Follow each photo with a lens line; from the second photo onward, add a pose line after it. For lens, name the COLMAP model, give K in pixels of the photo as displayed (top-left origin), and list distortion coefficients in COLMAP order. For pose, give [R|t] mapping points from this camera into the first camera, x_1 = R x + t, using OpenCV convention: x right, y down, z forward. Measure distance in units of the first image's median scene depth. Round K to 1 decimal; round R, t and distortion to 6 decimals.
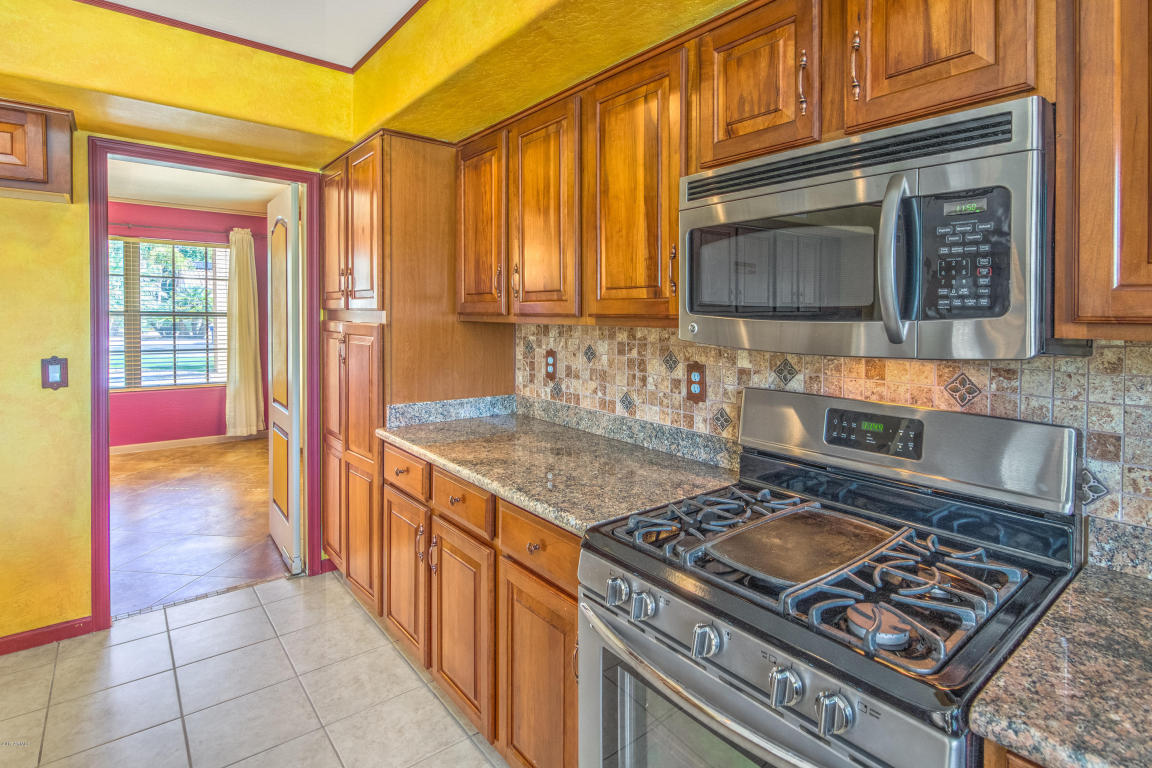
lens RADIAL K [[584.8, 0, 619.1], [0, 584.8, 326.1], [0, 0, 1]] dist [-0.002567, -0.001369]
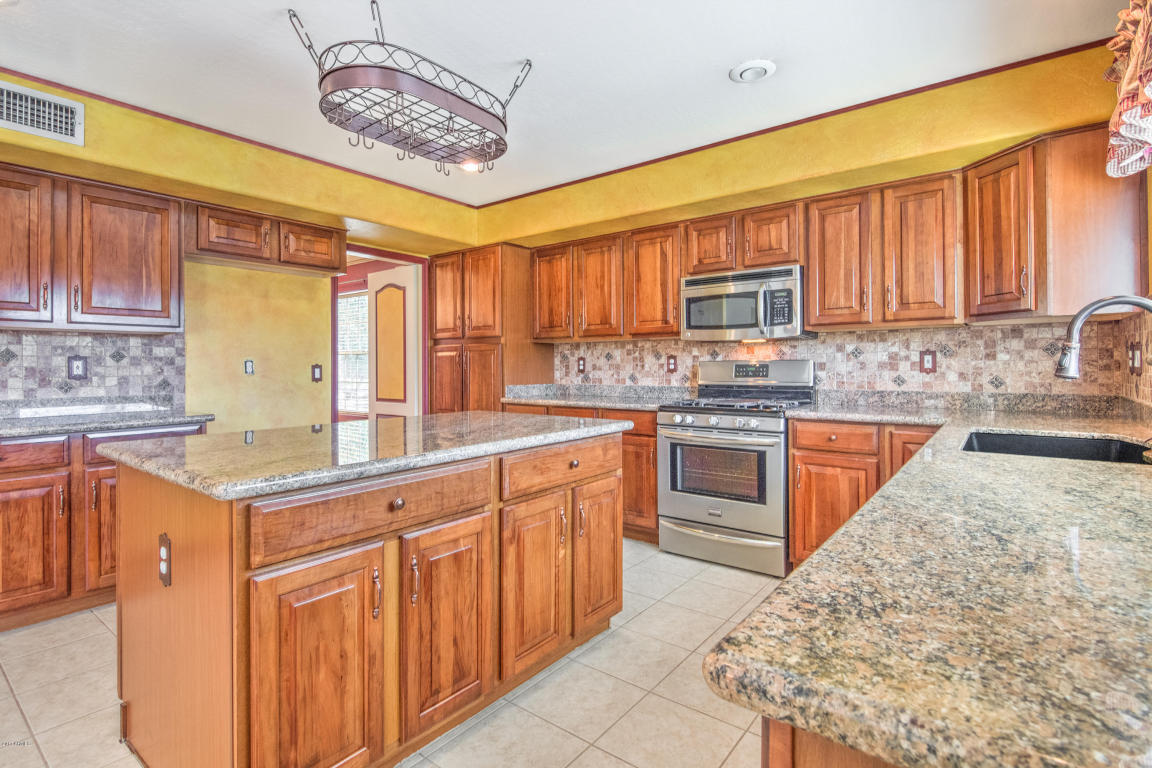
lens RADIAL K [[563.3, 0, 576.0], [0, 563.3, 384.0], [0, 0, 1]] dist [0.000391, -0.000873]
pose [[0.981101, -0.026096, 0.191728, -0.677130], [0.023046, 0.999570, 0.018123, 0.131102], [-0.192118, -0.013362, 0.981281, -1.106824]]
